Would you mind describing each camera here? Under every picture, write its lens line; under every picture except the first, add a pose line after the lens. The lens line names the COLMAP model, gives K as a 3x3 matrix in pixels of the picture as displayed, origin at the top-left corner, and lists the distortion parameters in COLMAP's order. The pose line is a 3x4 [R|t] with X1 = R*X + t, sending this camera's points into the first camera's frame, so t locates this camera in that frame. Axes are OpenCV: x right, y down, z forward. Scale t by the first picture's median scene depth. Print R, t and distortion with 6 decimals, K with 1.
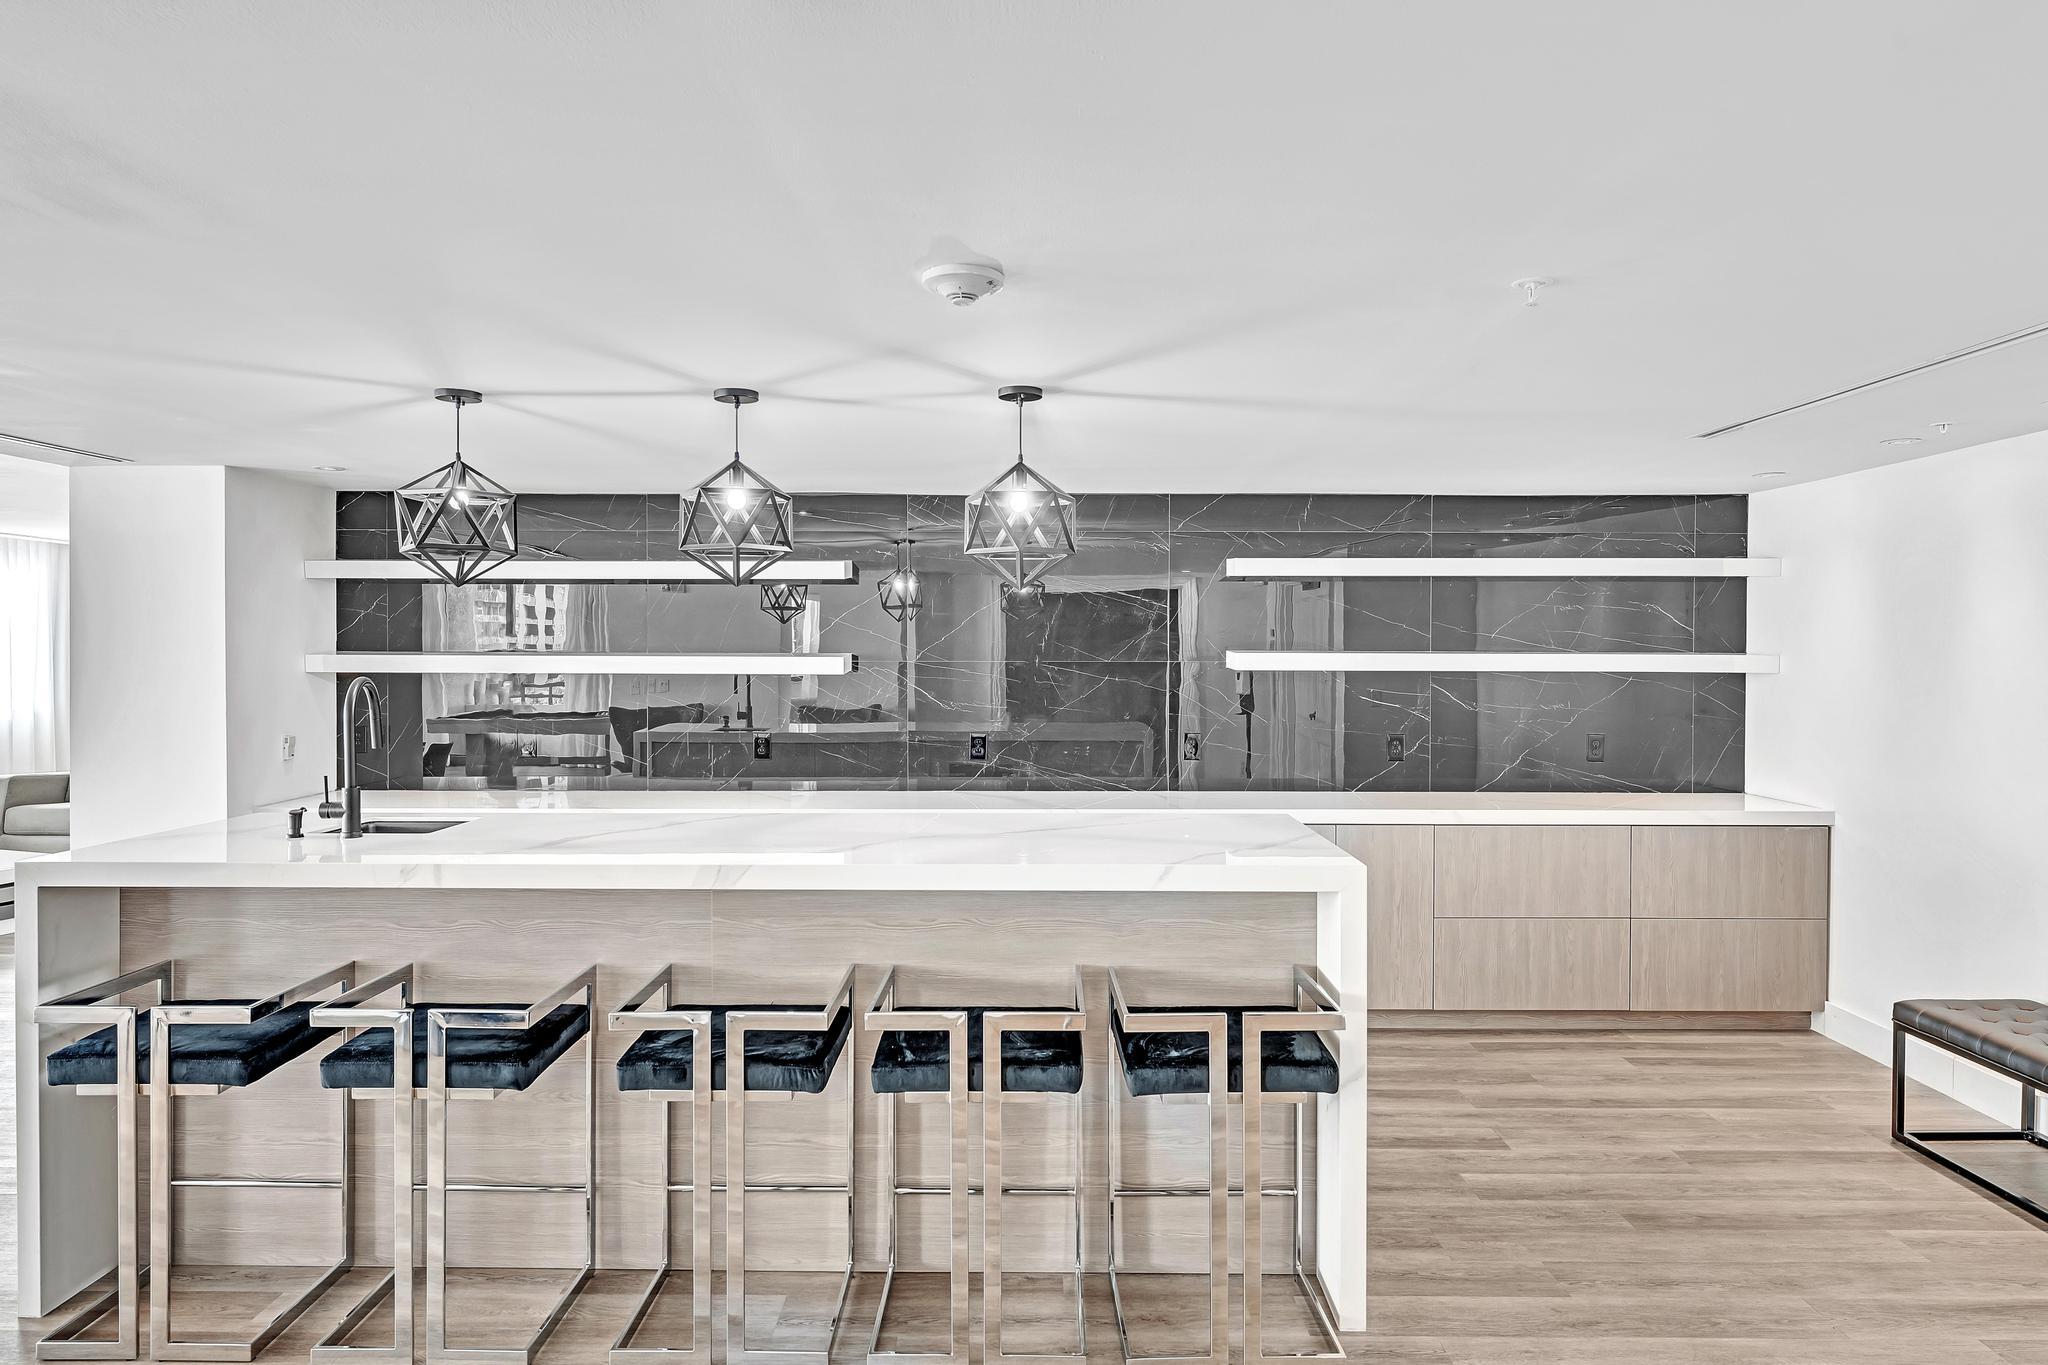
lens RADIAL K [[1349.2, 0, 1027.5], [0, 1349.2, 666.6], [0, 0, 1]] dist [0.002687, -0.003604]
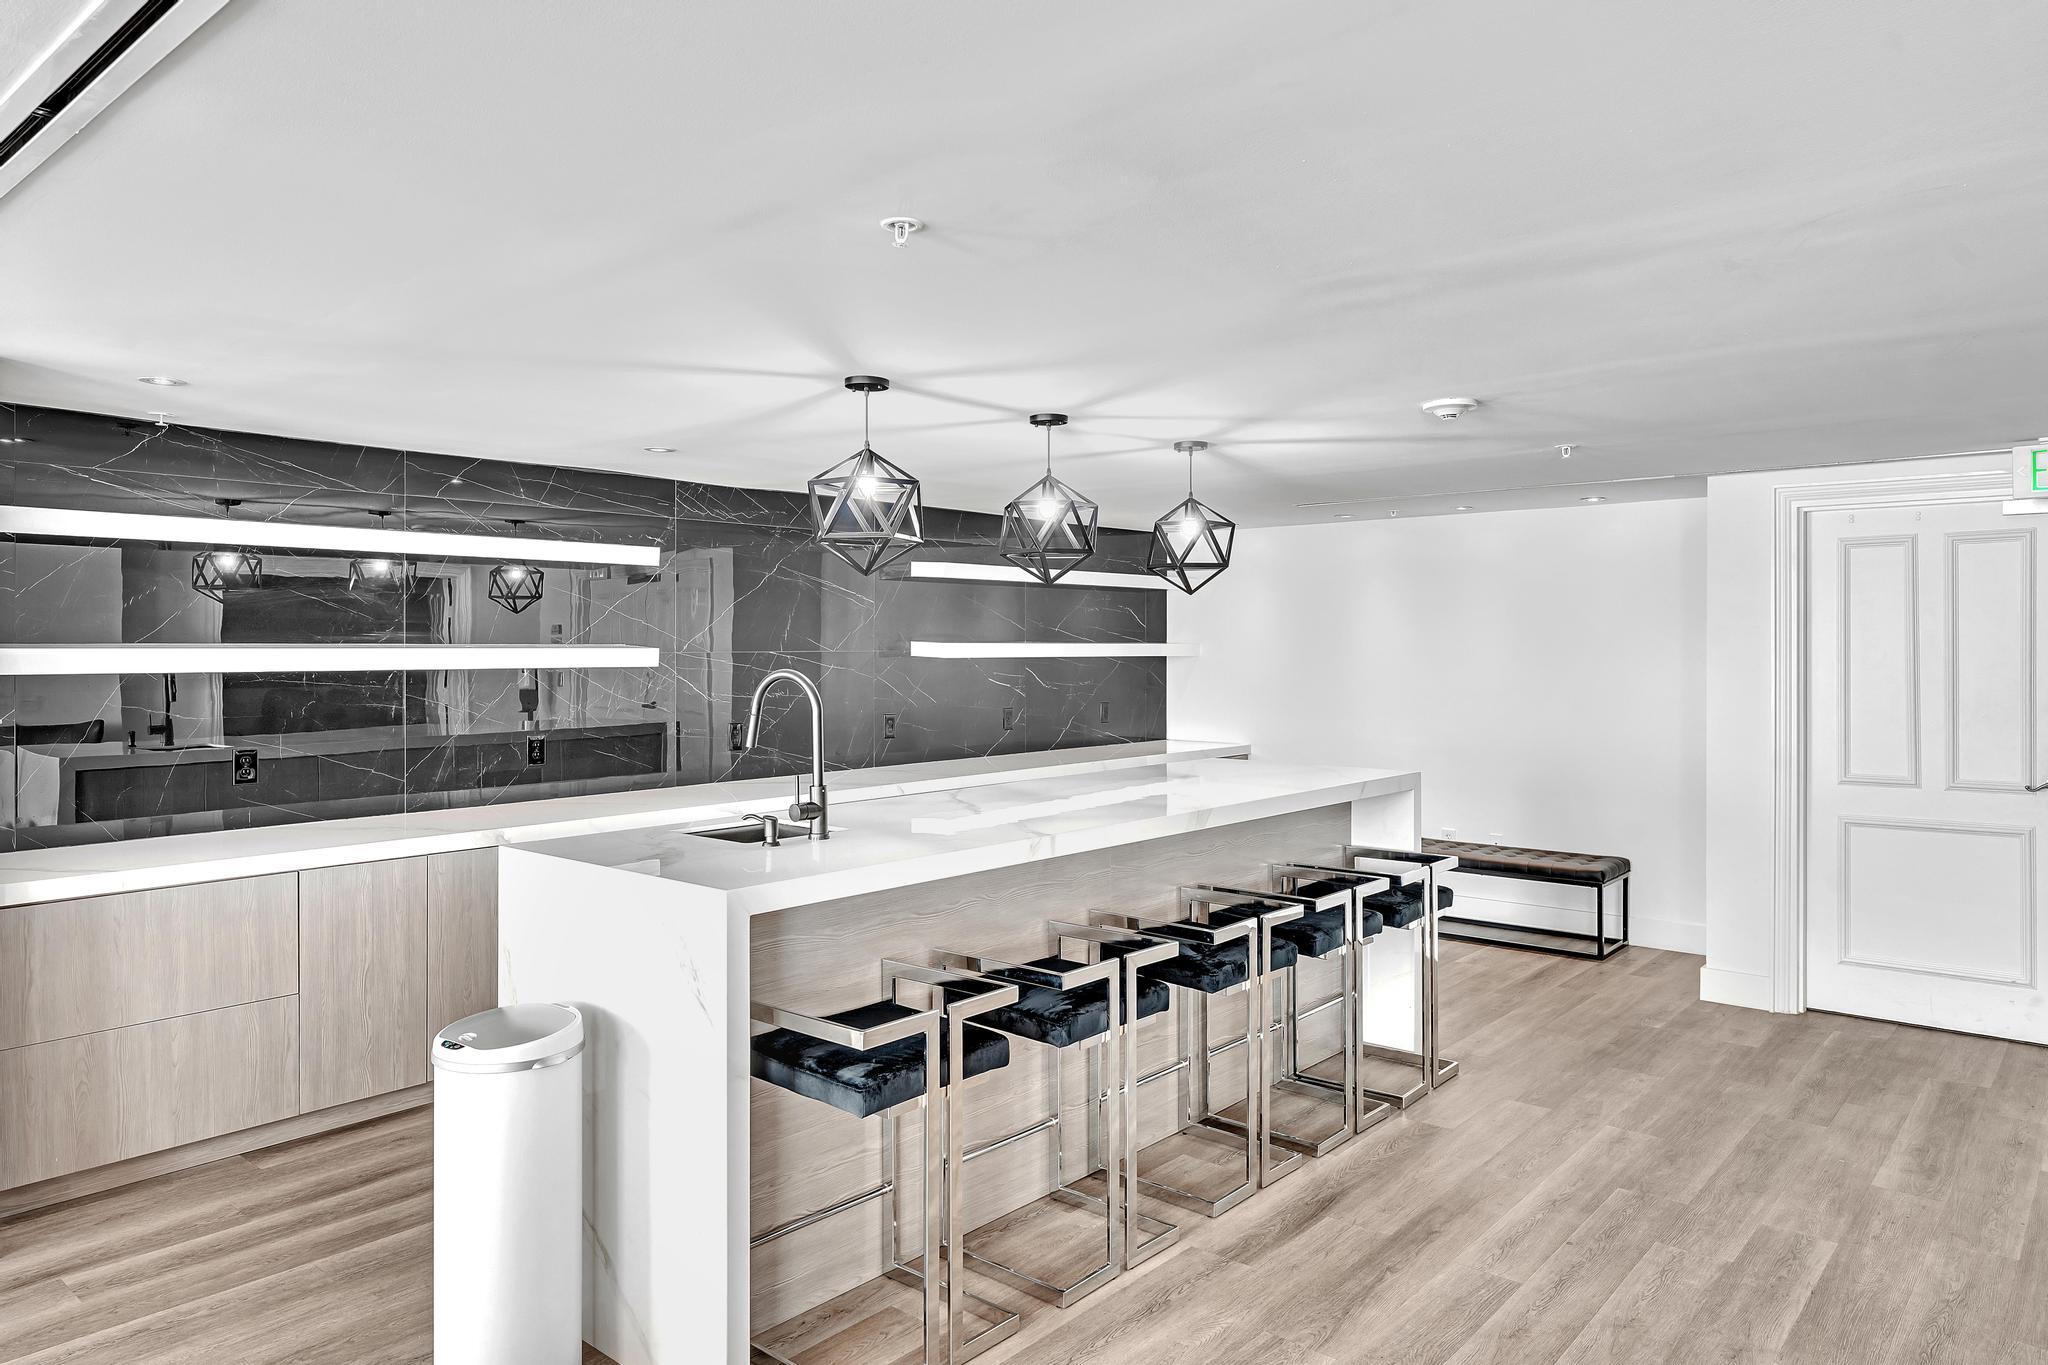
lens RADIAL K [[1349.2, 0, 1060.7], [0, 1349.2, 644.6], [0, 0, 1]] dist [0.002687, -0.003604]
pose [[0.632047, -0.004917, 0.774915, -0.674641], [0.014564, 0.999879, -0.005535, -0.001044], [-0.774794, 0.014784, 0.632041, 0.160884]]
